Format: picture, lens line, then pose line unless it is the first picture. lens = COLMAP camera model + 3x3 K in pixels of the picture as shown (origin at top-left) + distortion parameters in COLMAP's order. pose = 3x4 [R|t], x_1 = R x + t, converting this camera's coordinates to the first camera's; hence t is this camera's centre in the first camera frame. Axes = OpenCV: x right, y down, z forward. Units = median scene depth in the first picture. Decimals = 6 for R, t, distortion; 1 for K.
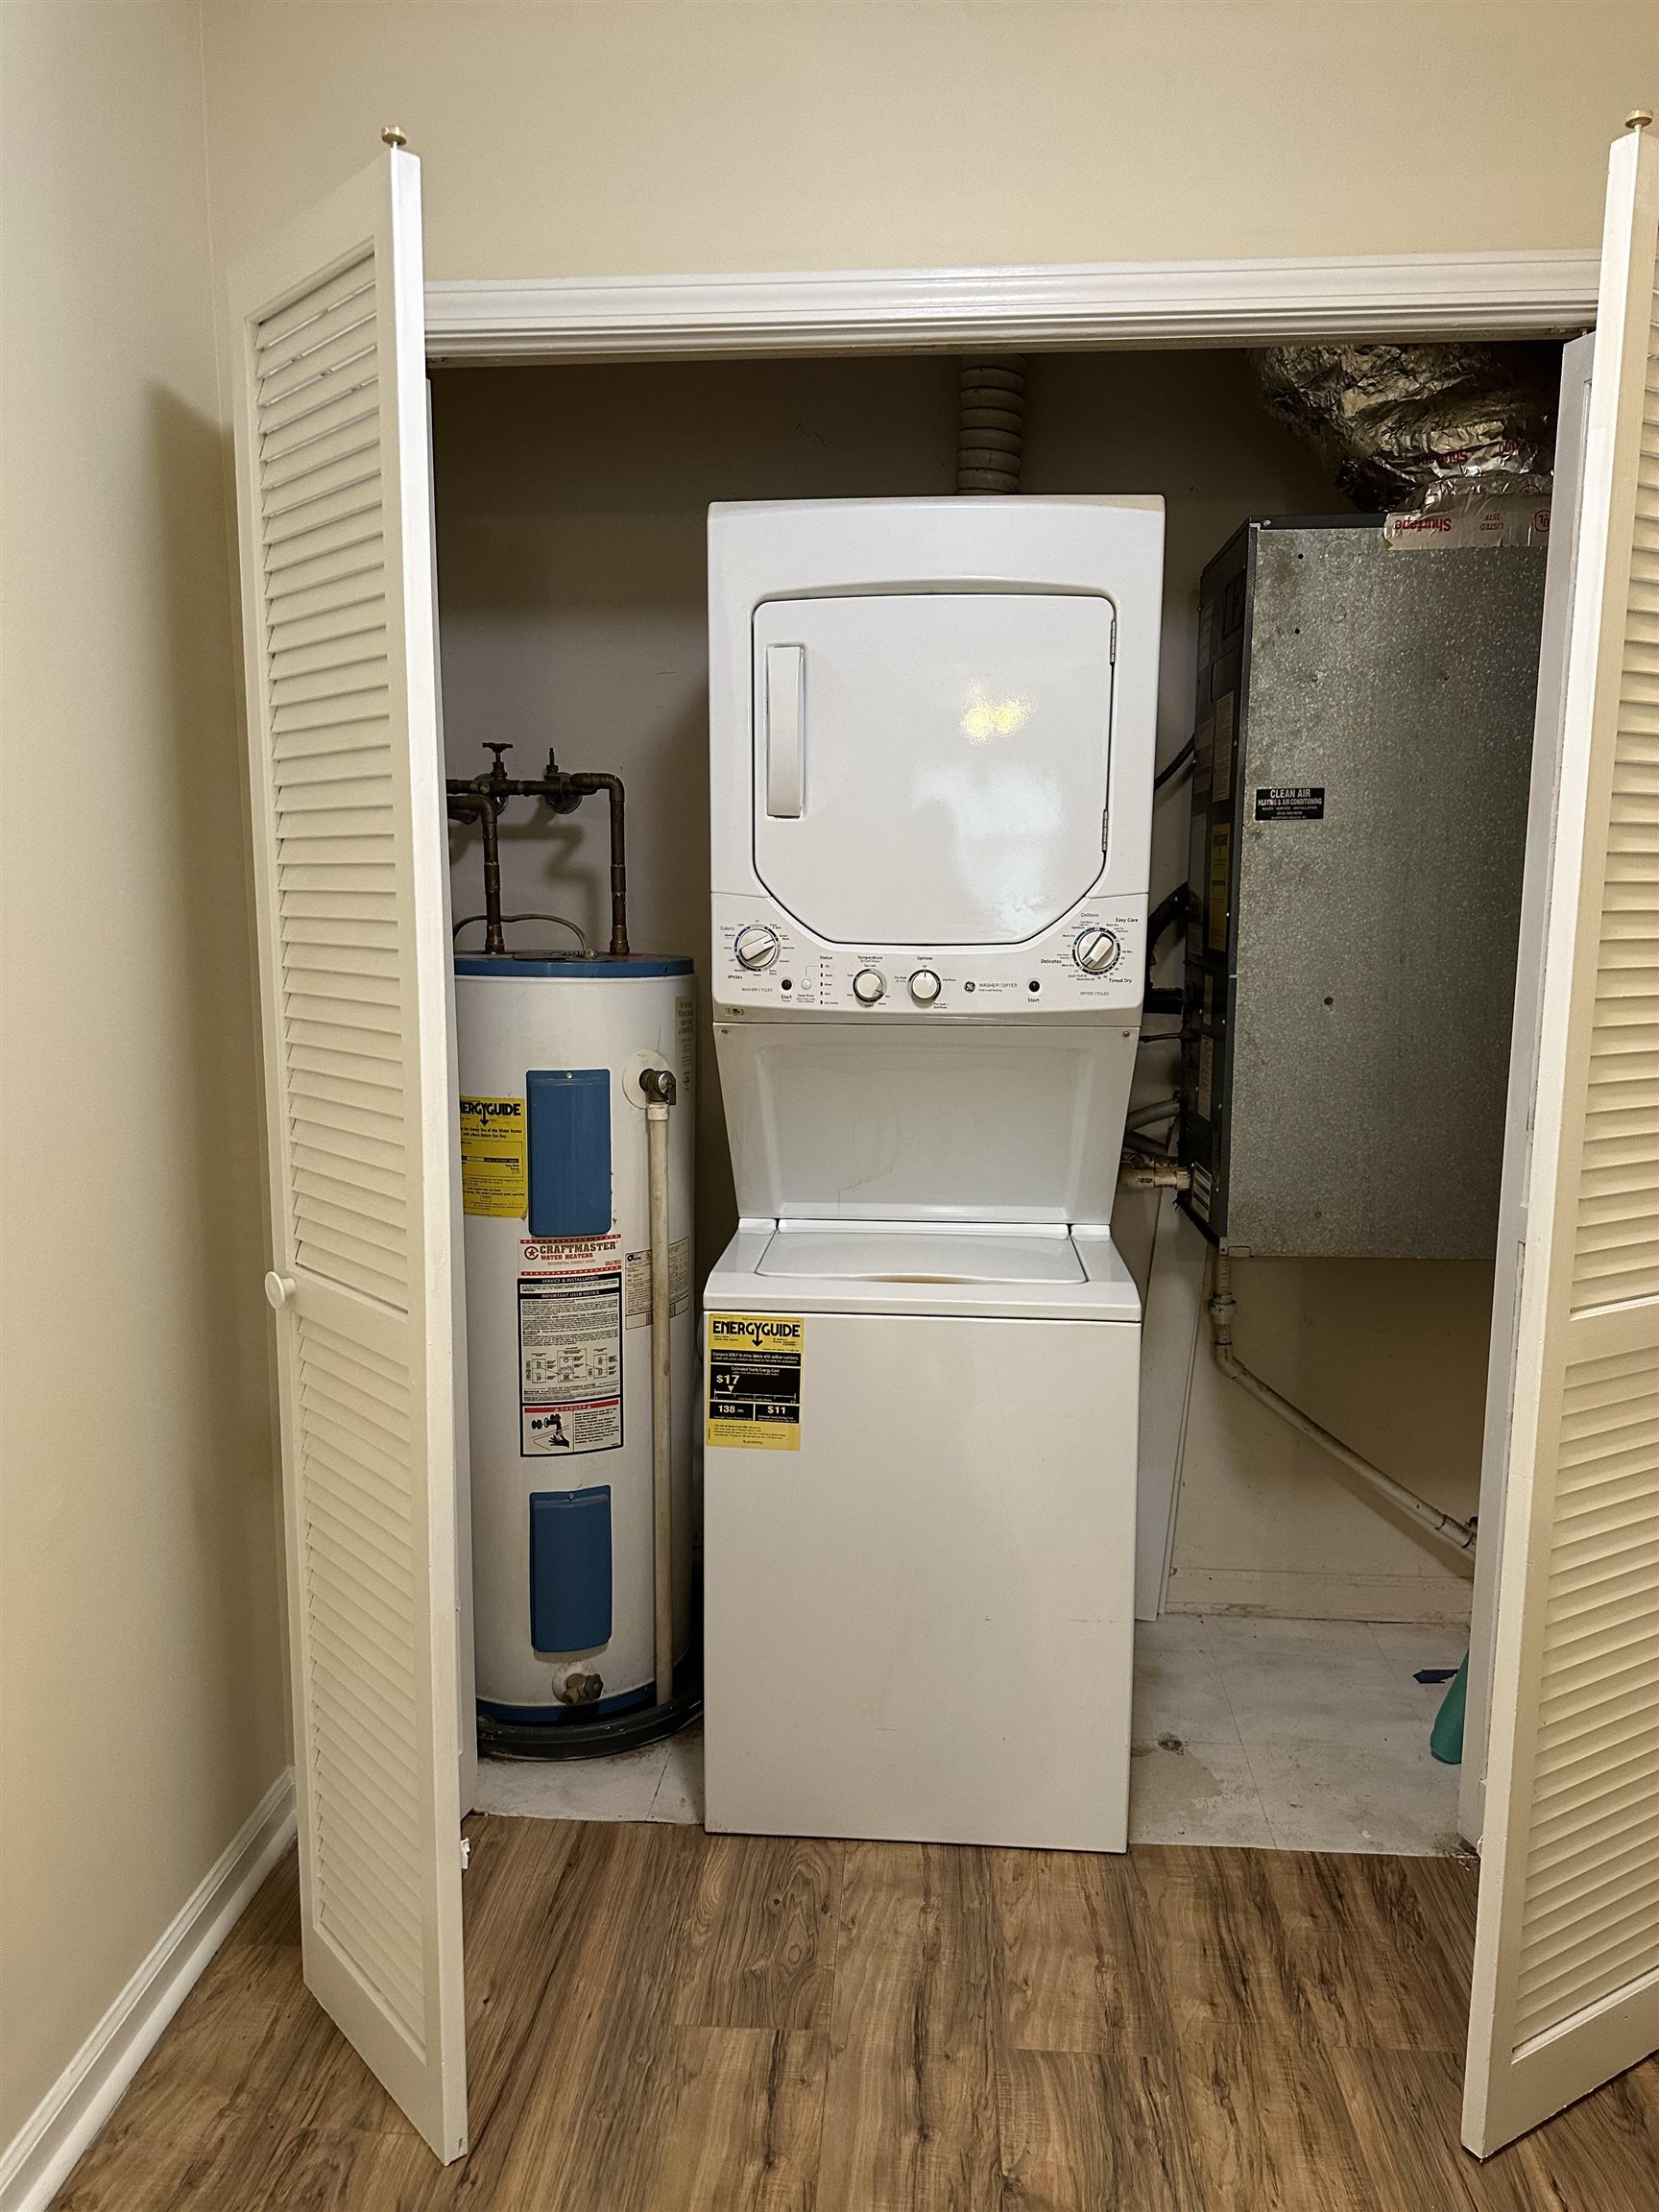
lens RADIAL K [[1510.1, 0, 824.5], [0, 1510.1, 1109.6], [0, 0, 1]] dist [-0.011856, -0.001029]
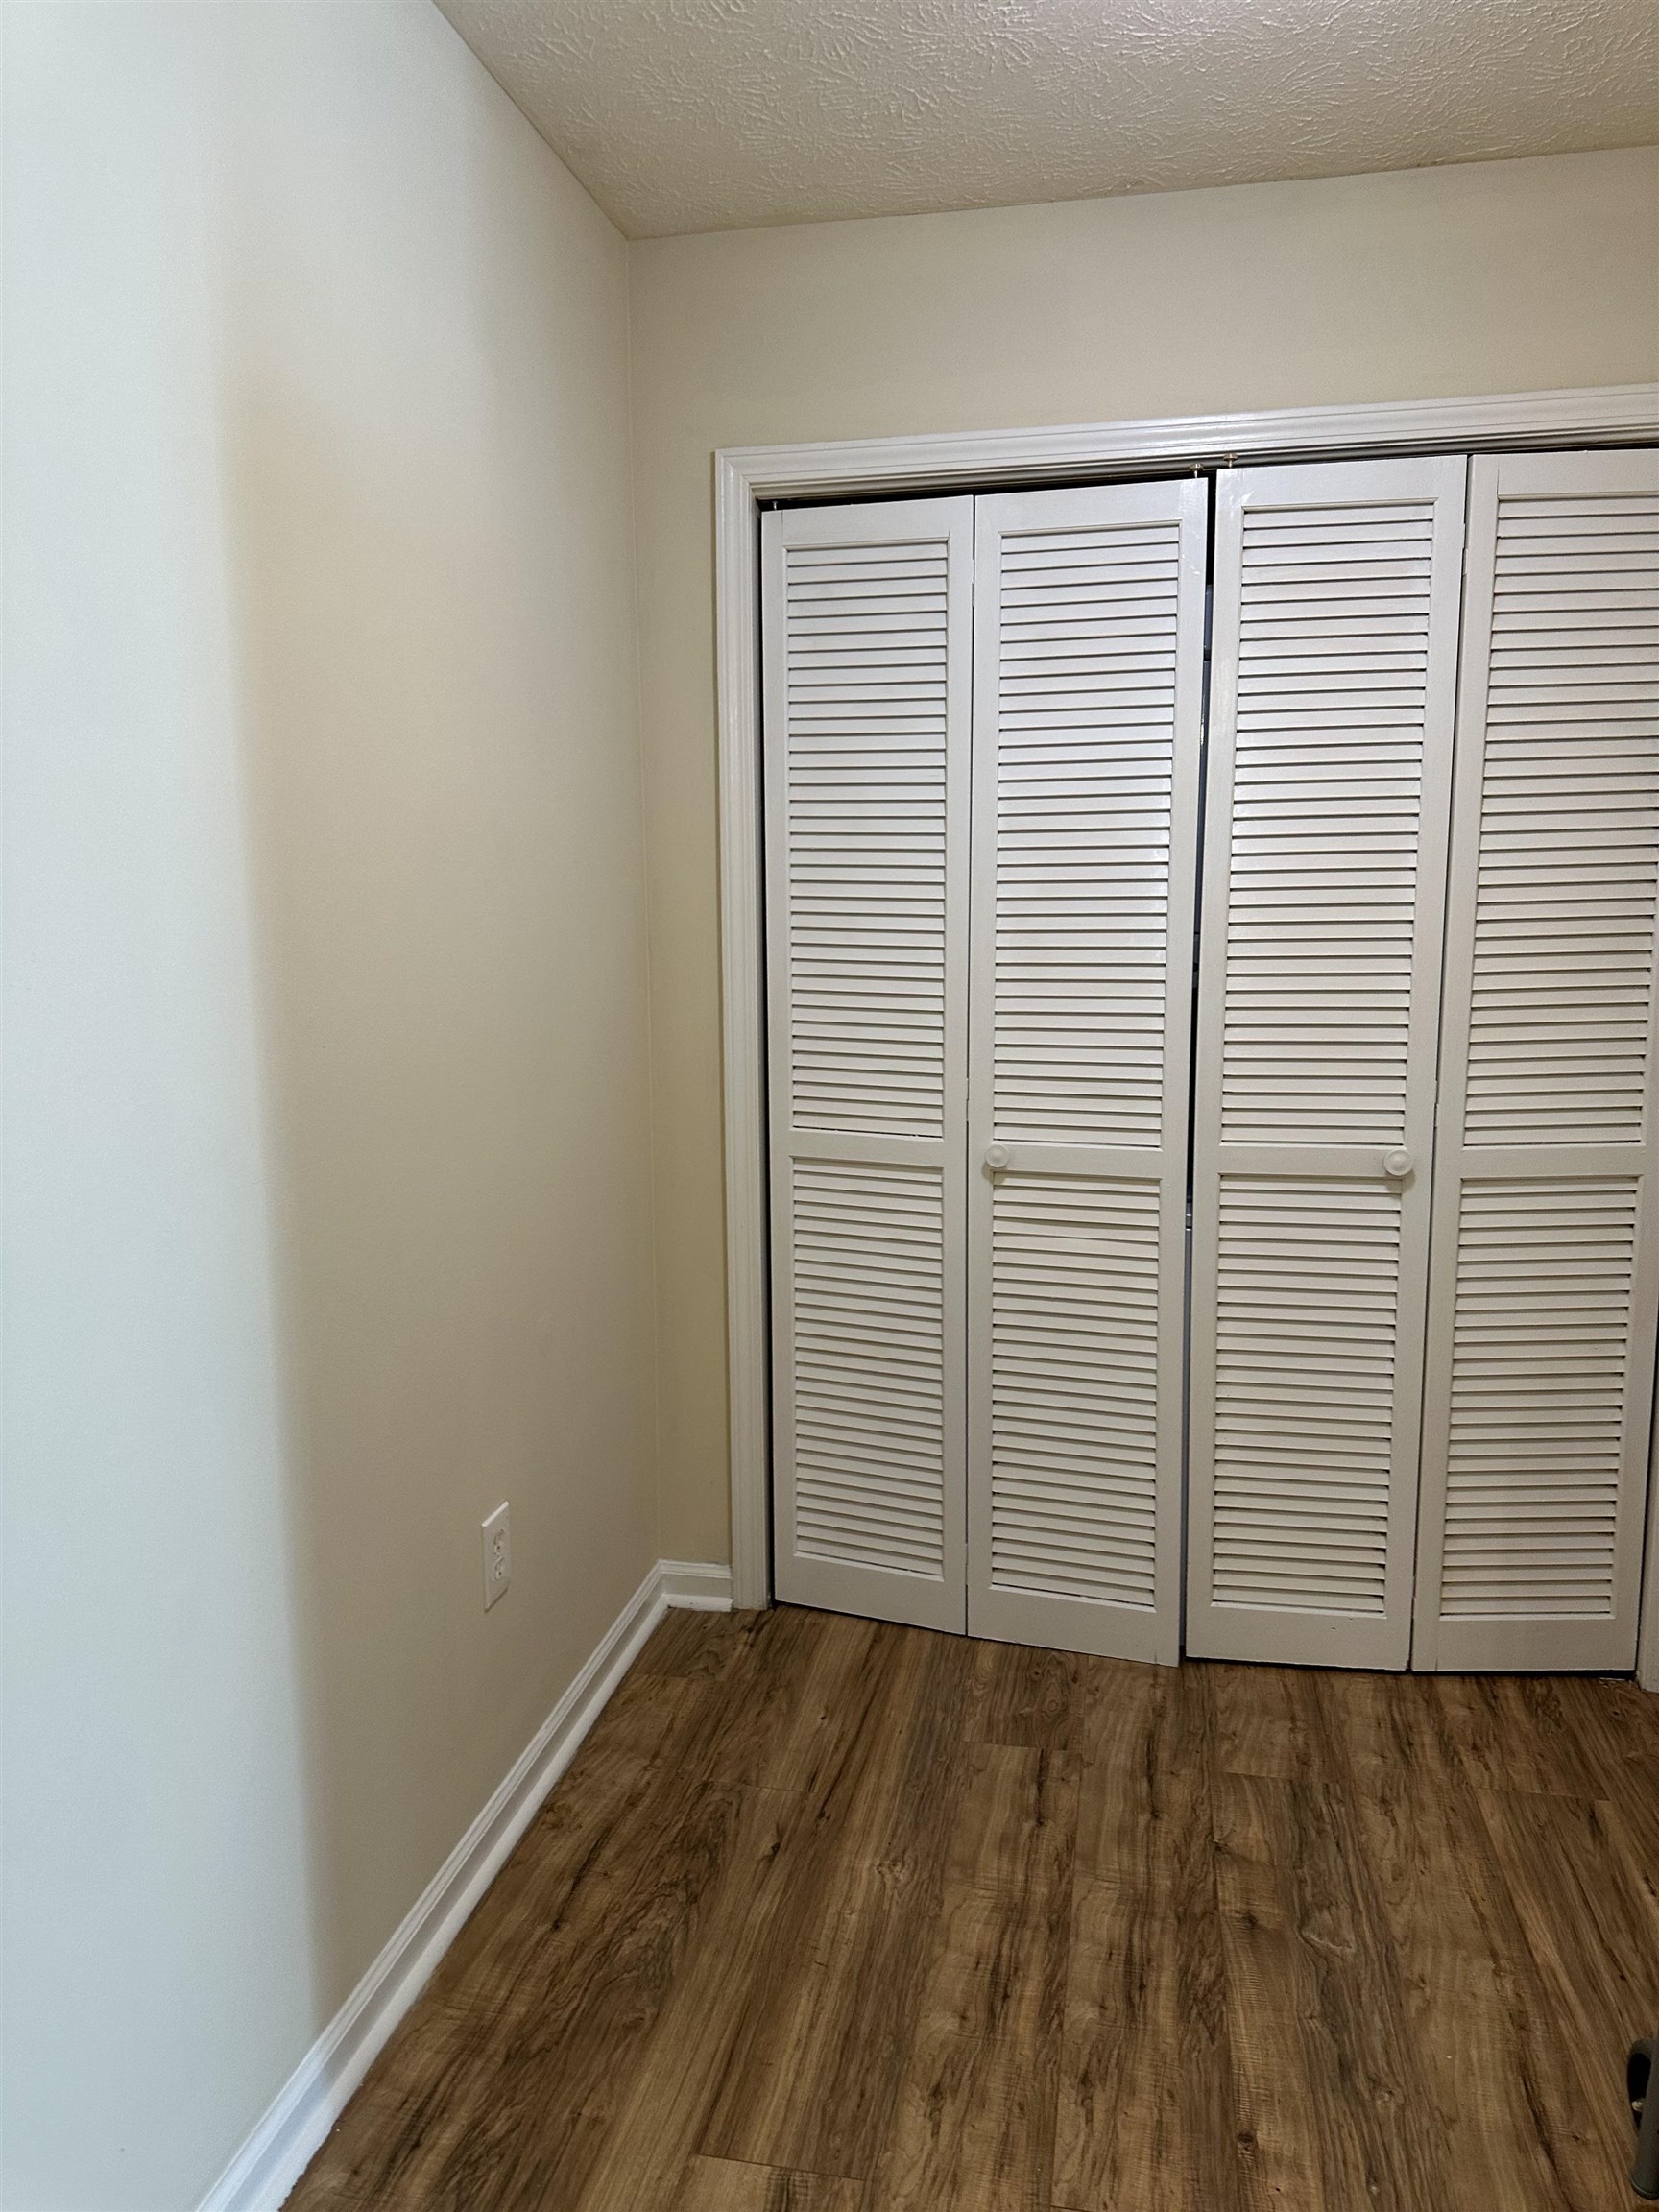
lens RADIAL K [[1510.1, 0, 825.7], [0, 1510.1, 1102.0], [0, 0, 1]] dist [-0.011856, -0.001029]
pose [[0.990484, 0.007757, -0.137408, -0.043063], [-0.006945, 0.999955, 0.006387, 0.032838], [0.137451, -0.005372, 0.990494, -0.351397]]
